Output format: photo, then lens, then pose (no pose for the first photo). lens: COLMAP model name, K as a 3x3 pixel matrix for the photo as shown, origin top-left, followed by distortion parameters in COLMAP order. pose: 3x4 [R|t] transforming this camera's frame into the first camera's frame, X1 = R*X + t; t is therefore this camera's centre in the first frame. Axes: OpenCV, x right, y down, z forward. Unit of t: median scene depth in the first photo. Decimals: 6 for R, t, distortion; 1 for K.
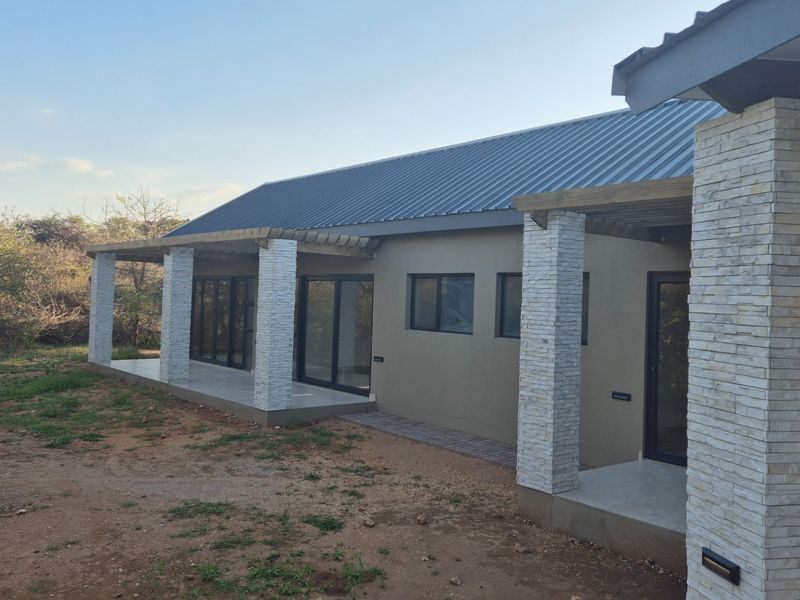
lens RADIAL K [[670.9, 0, 400.4], [0, 670.9, 289.5], [0, 0, 1]] dist [0.038896, -0.000407]
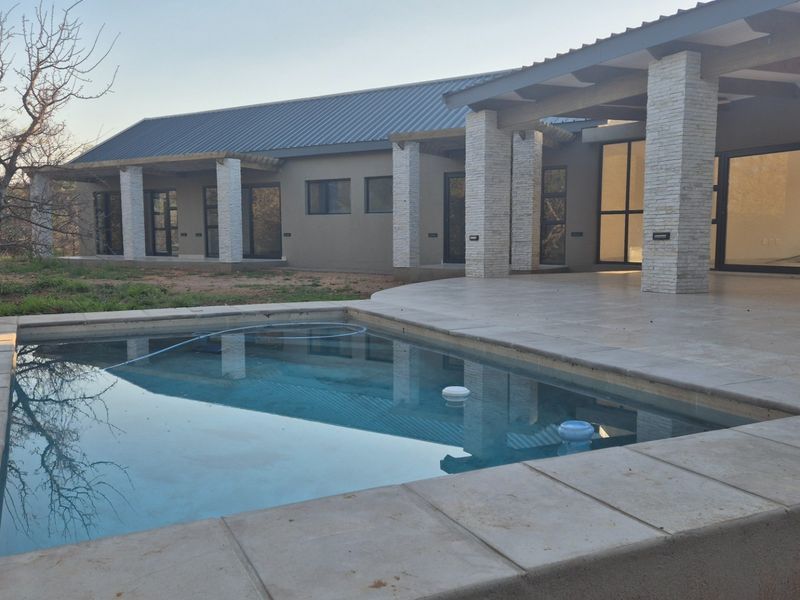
lens RADIAL K [[648.2, 0, 400.0], [0, 648.2, 300.0], [0, 0, 1]] dist [0.008514, -0.004650]
pose [[0.949204, -0.064388, 0.308003, -0.320475], [0.028242, 0.992323, 0.120409, 0.094942], [-0.313391, -0.105594, 0.943735, -0.702964]]
